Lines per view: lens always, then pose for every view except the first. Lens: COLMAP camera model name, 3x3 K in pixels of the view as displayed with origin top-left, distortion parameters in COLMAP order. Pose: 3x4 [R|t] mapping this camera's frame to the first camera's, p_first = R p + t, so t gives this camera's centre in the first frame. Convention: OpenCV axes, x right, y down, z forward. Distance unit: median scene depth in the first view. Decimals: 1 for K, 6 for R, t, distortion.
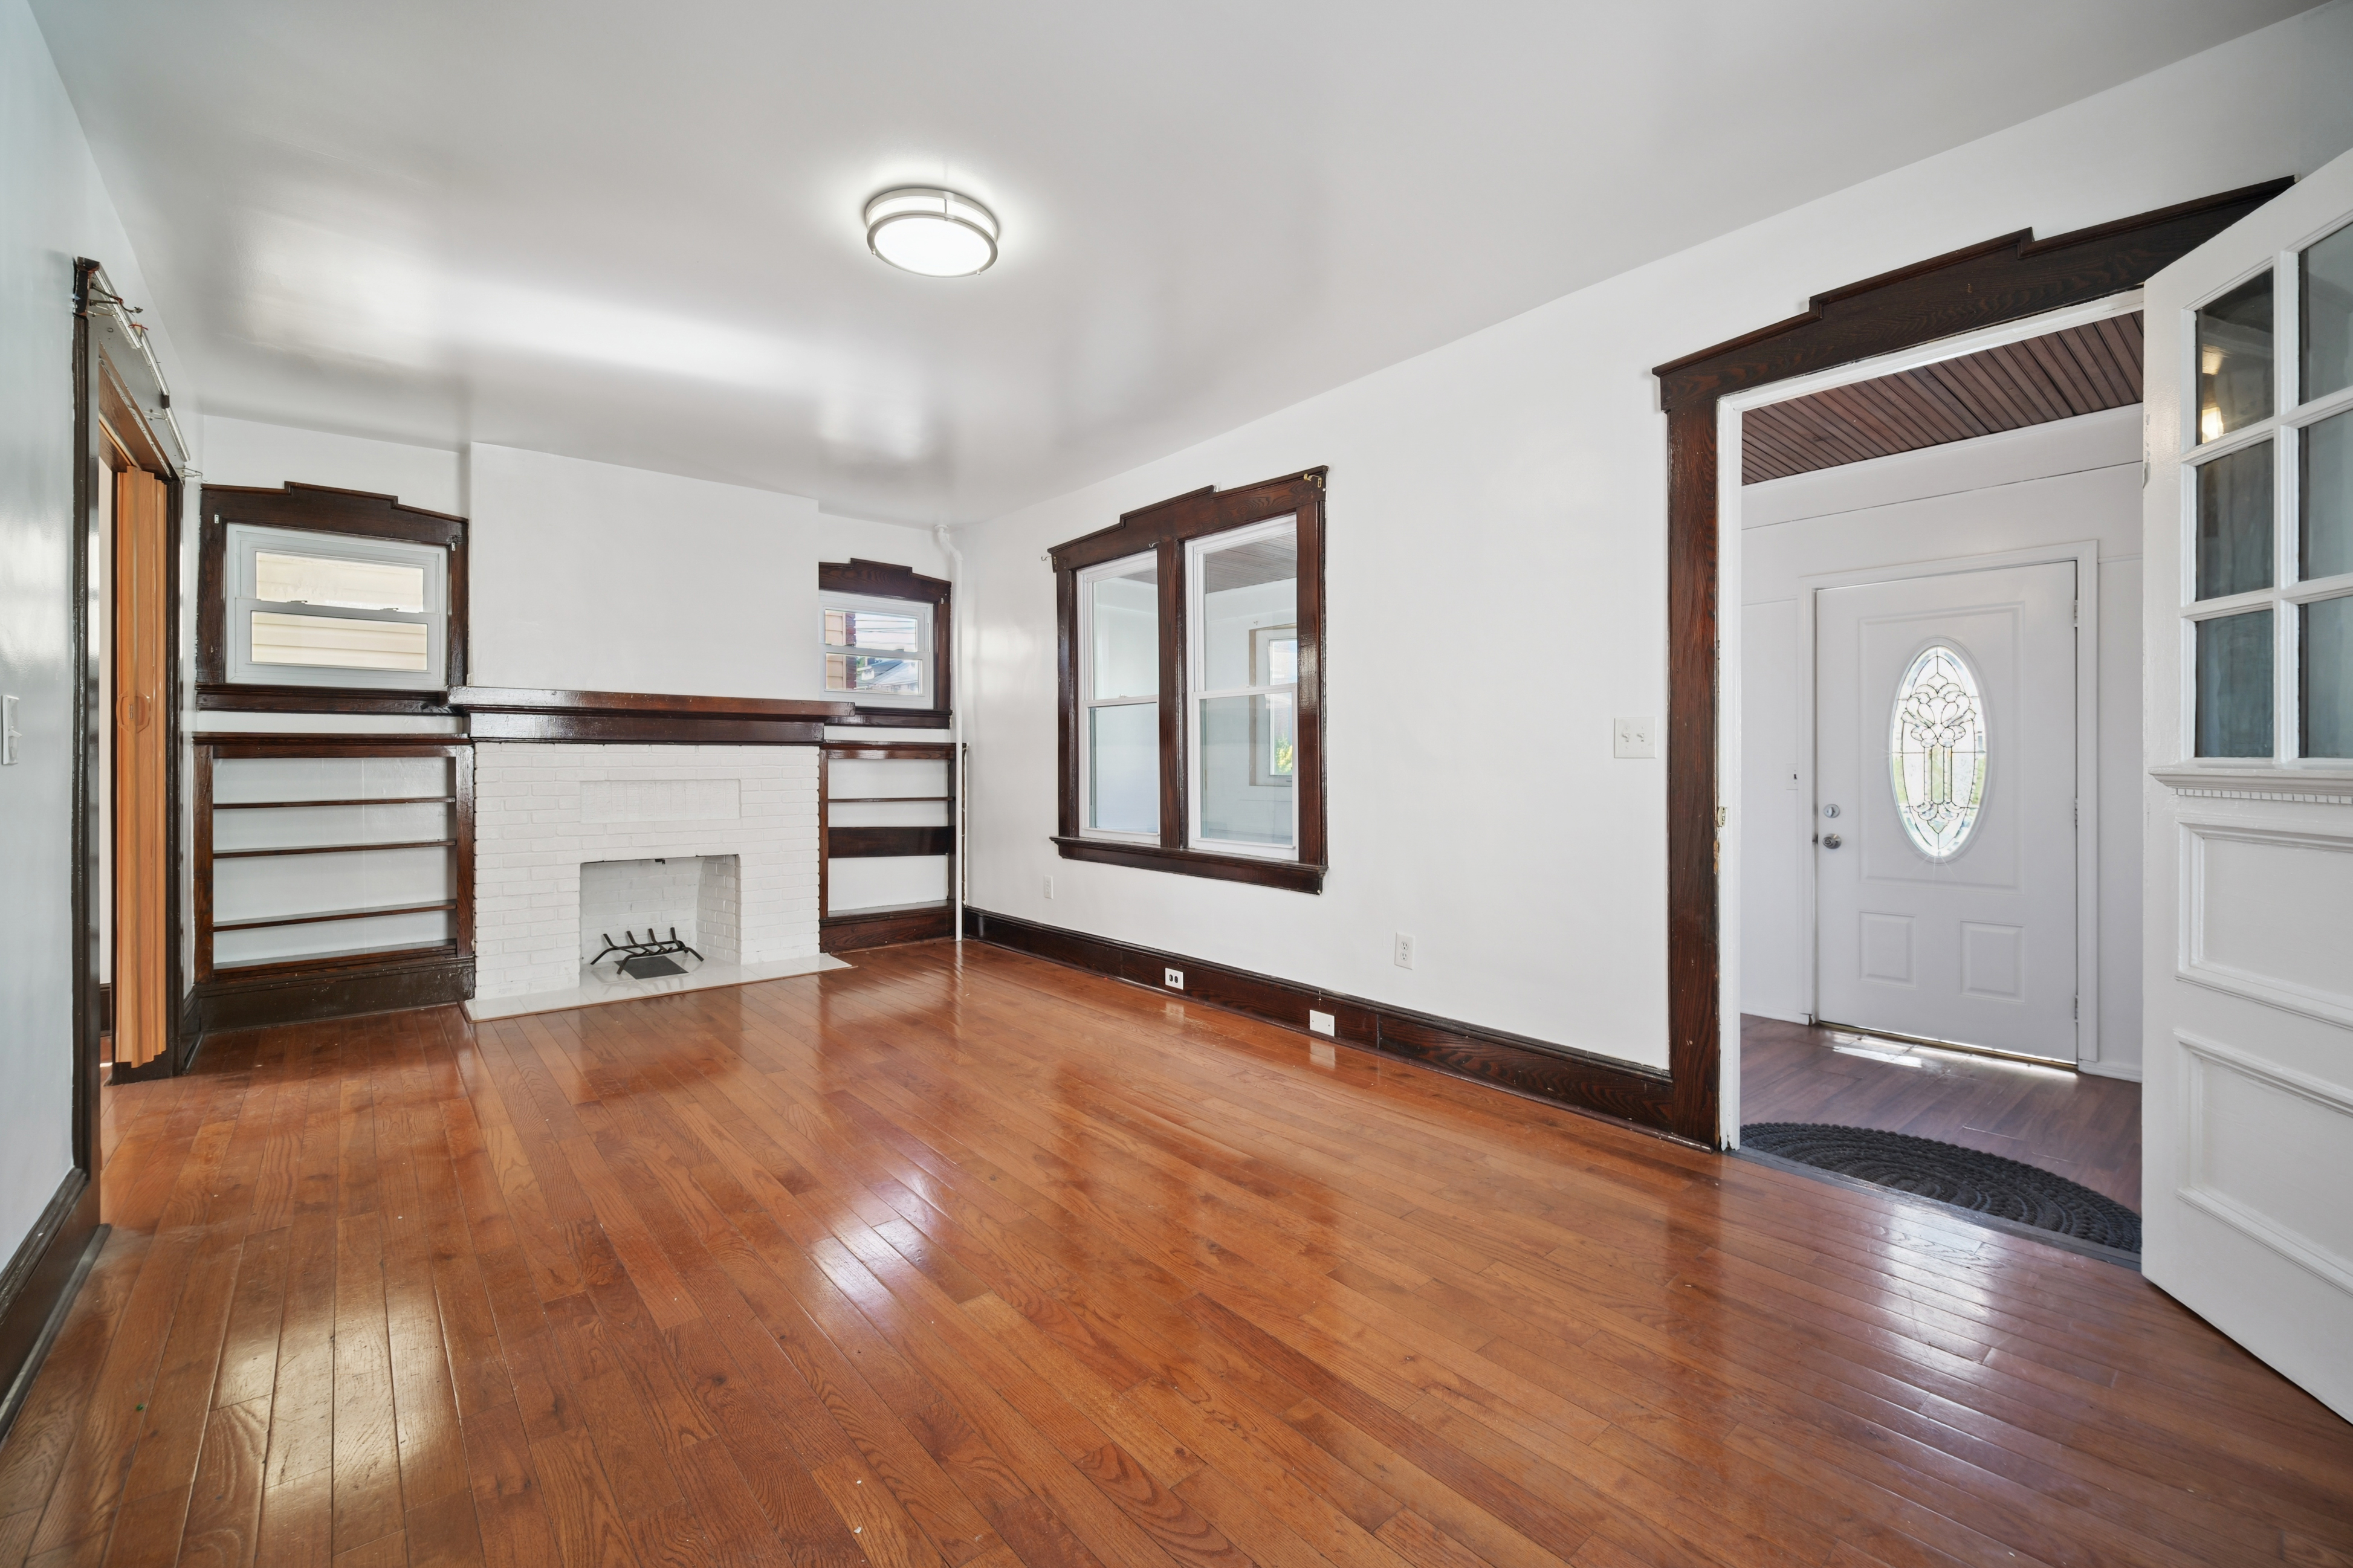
lens RADIAL K [[990.8, 0, 1185.5], [0, 990.8, 765.8], [0, 0, 1]] dist [0.026434, -0.016786]
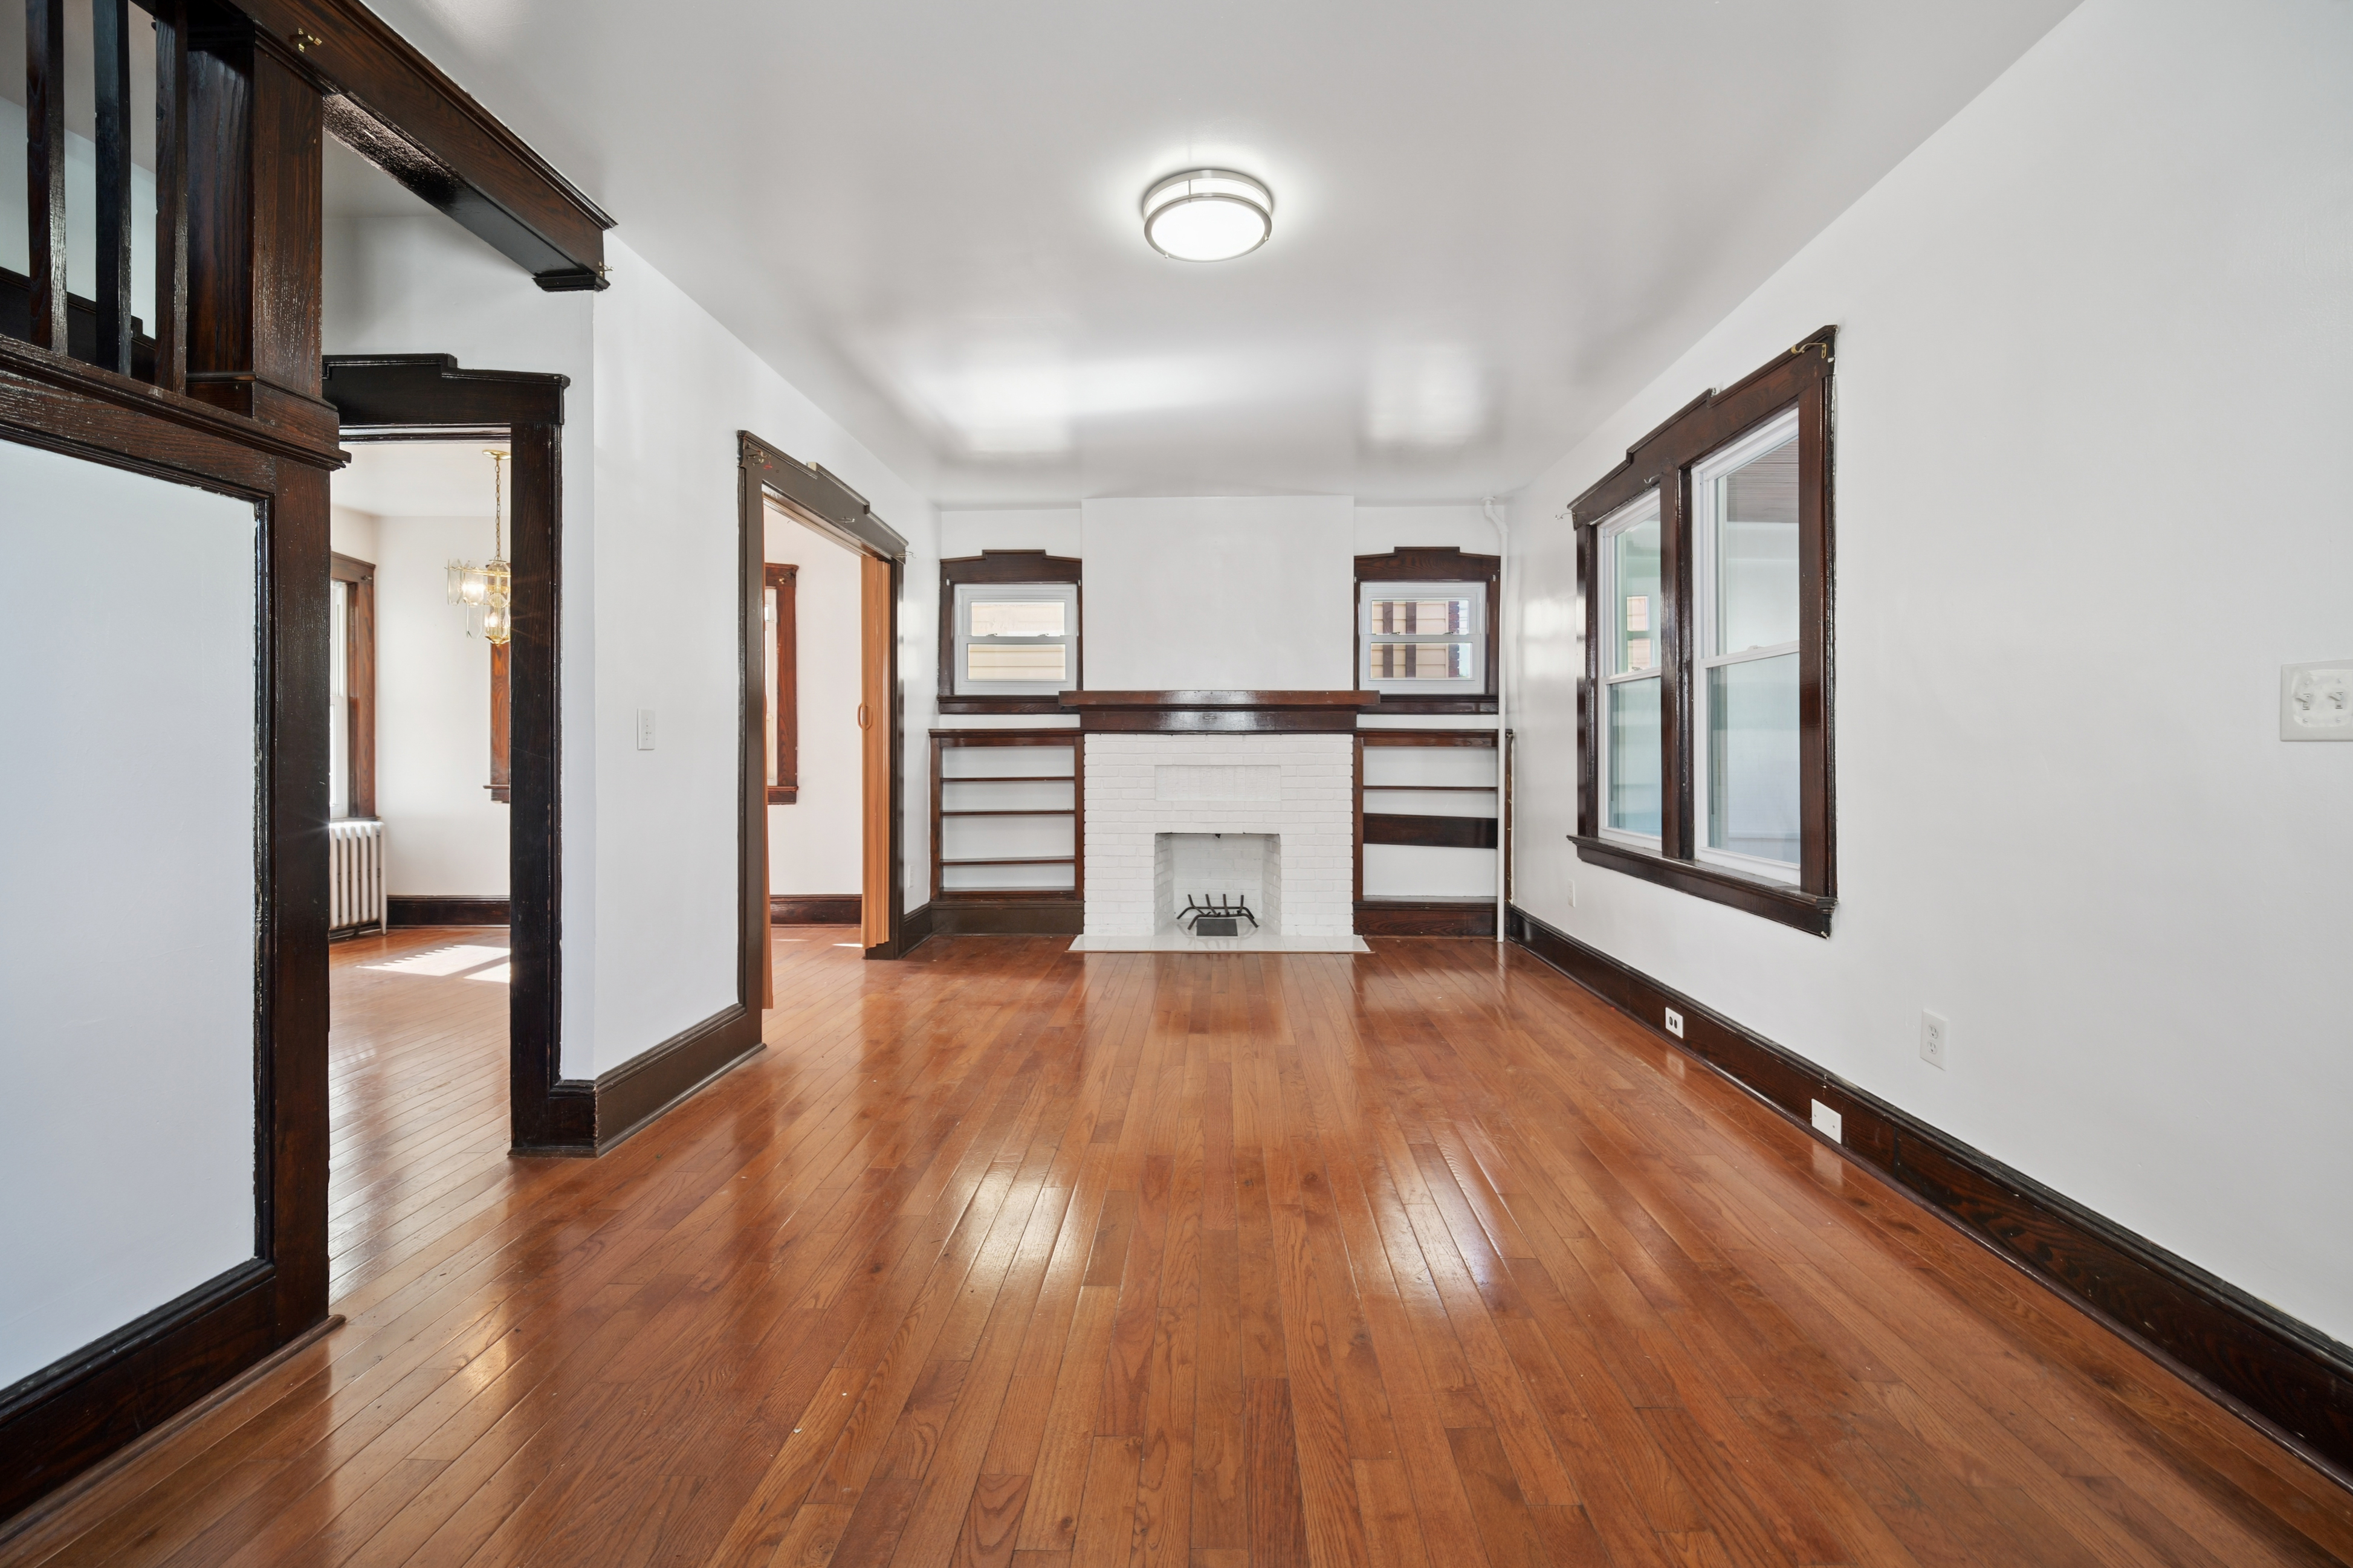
lens RADIAL K [[990.8, 0, 1185.5], [0, 990.8, 765.8], [0, 0, 1]] dist [0.026434, -0.016786]
pose [[0.740112, 0.011890, -0.672378, 0.228956], [-0.003163, 0.999894, 0.014200, -0.001403], [0.672476, -0.008383, 0.740072, 0.141983]]
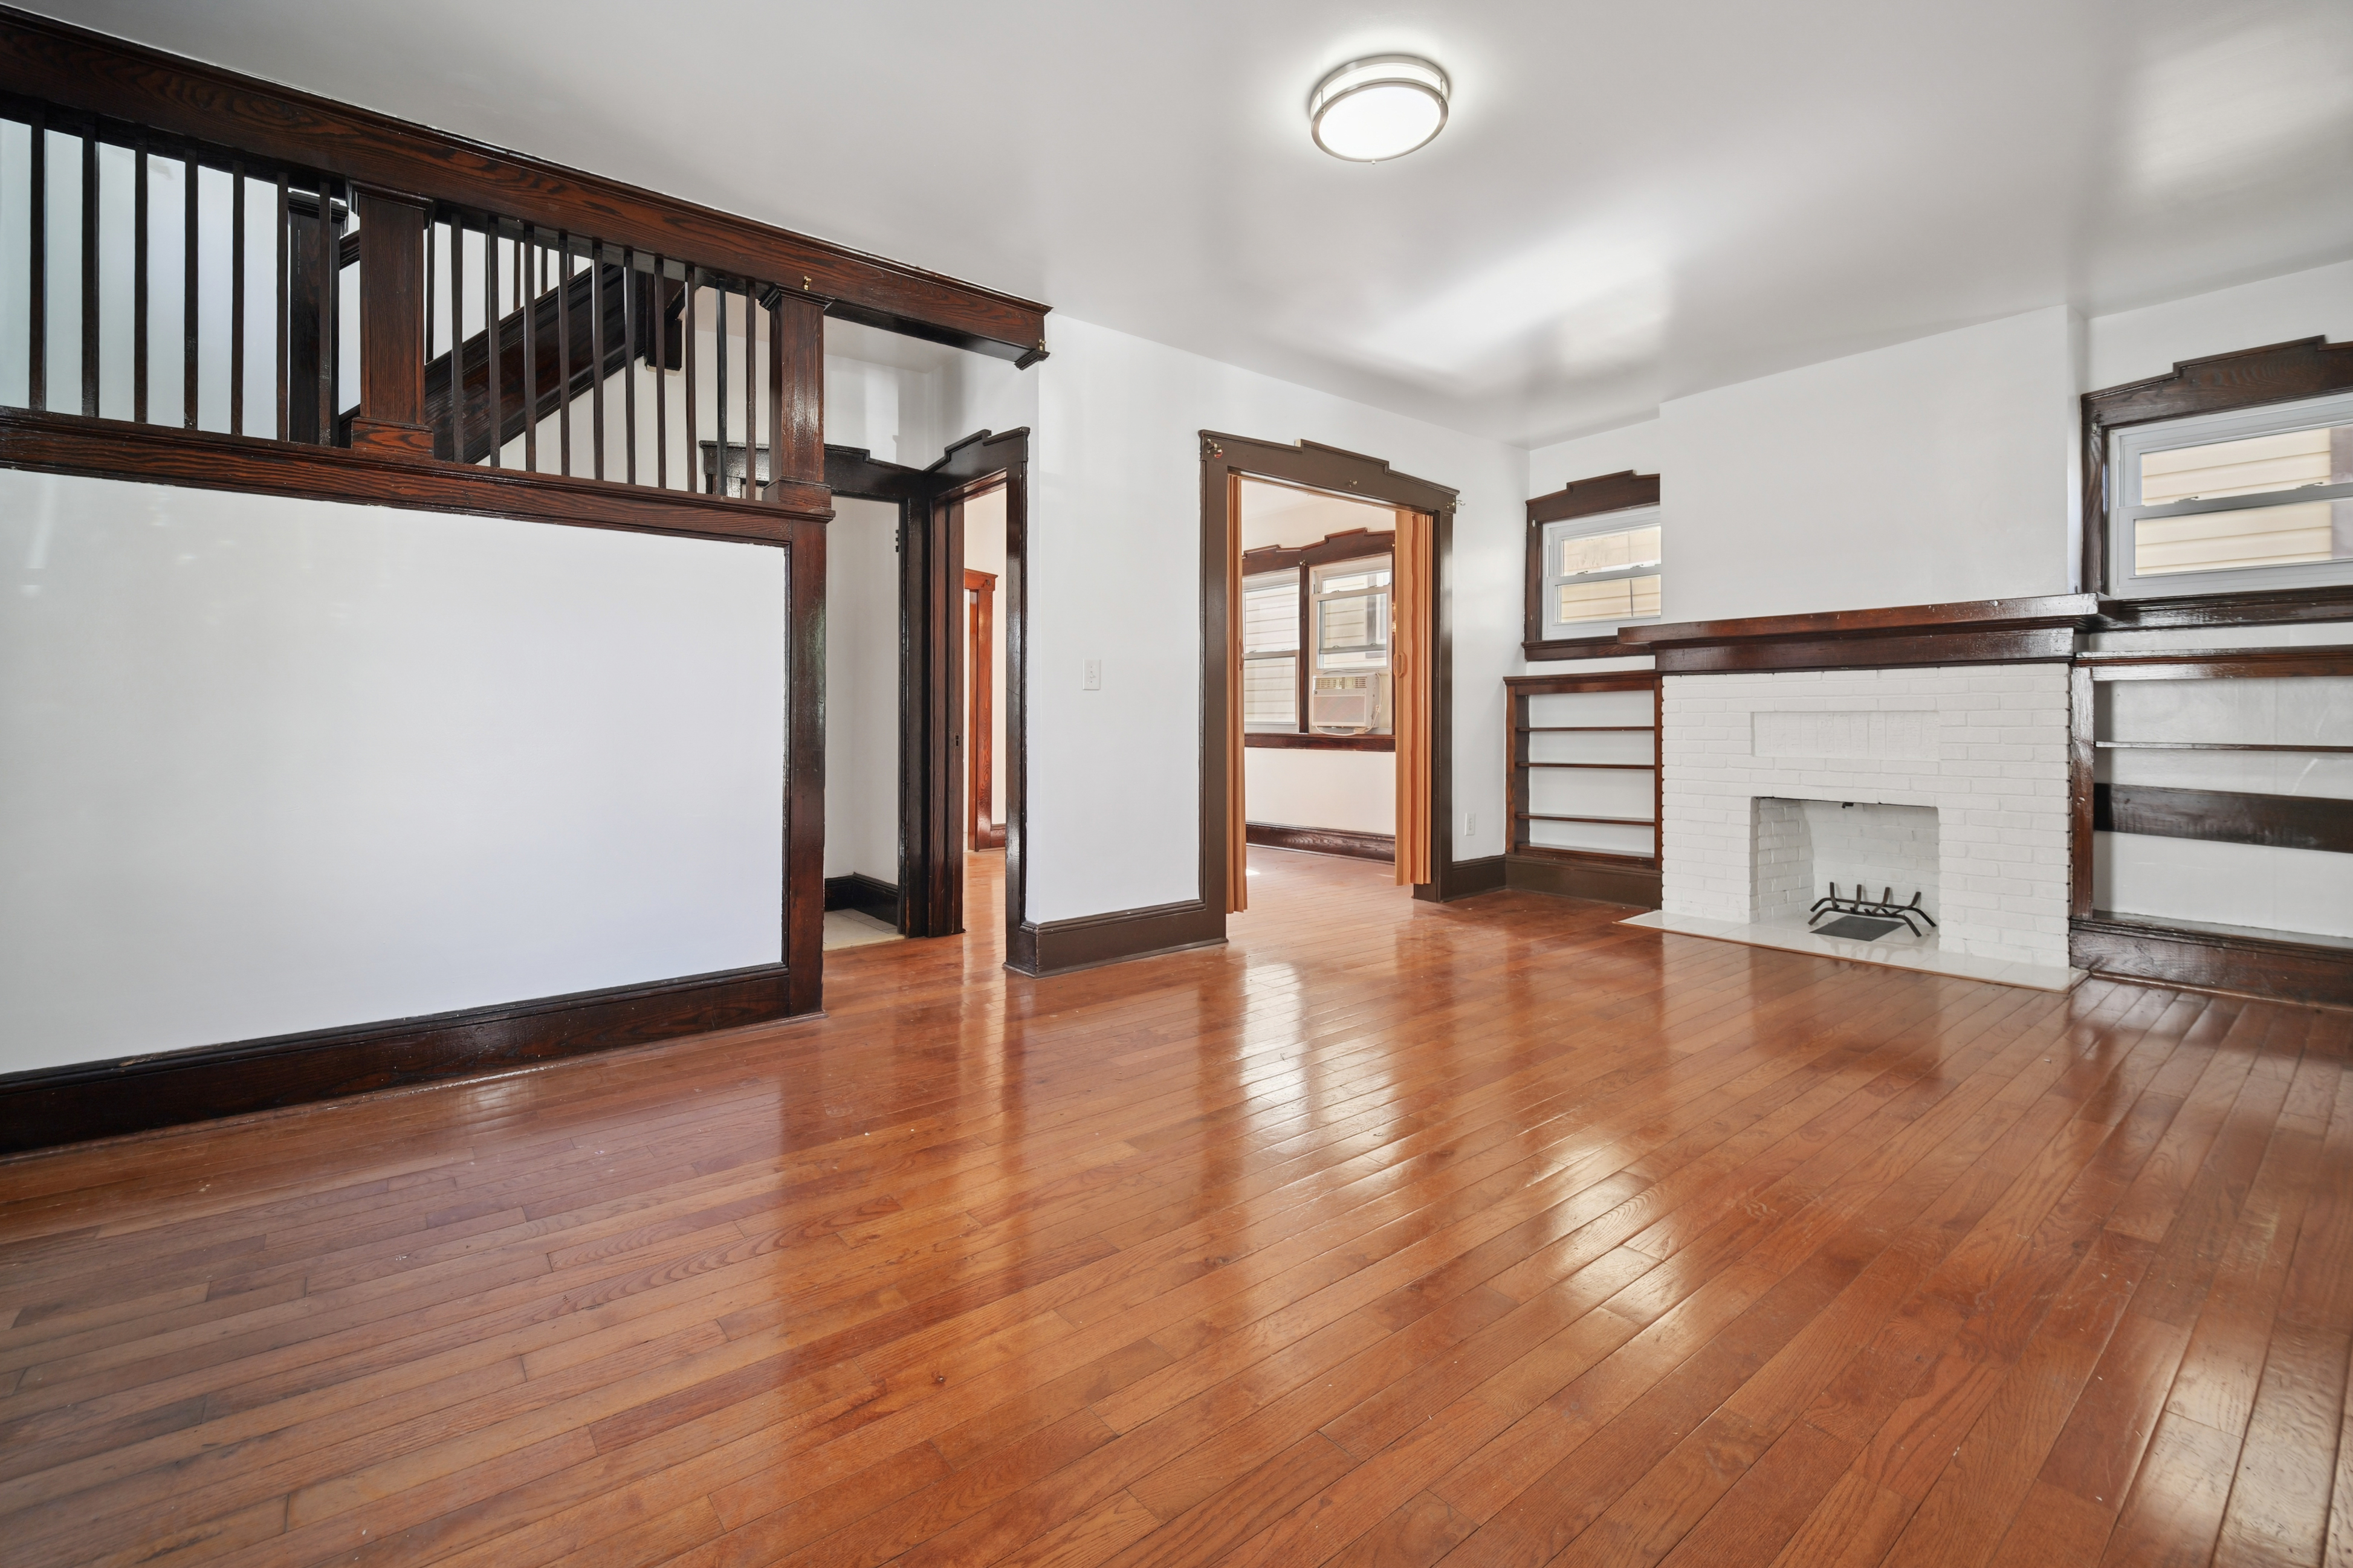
lens RADIAL K [[1017.0, 0, 1170.5], [0, 1017.0, 724.0], [0, 0, 1]] dist [-0.000124, -0.000307]
pose [[-0.034944, 0.004141, -0.999381, 0.408171], [-0.002235, 0.999989, 0.004222, 0.024228], [0.999387, 0.002381, -0.034934, 0.478763]]
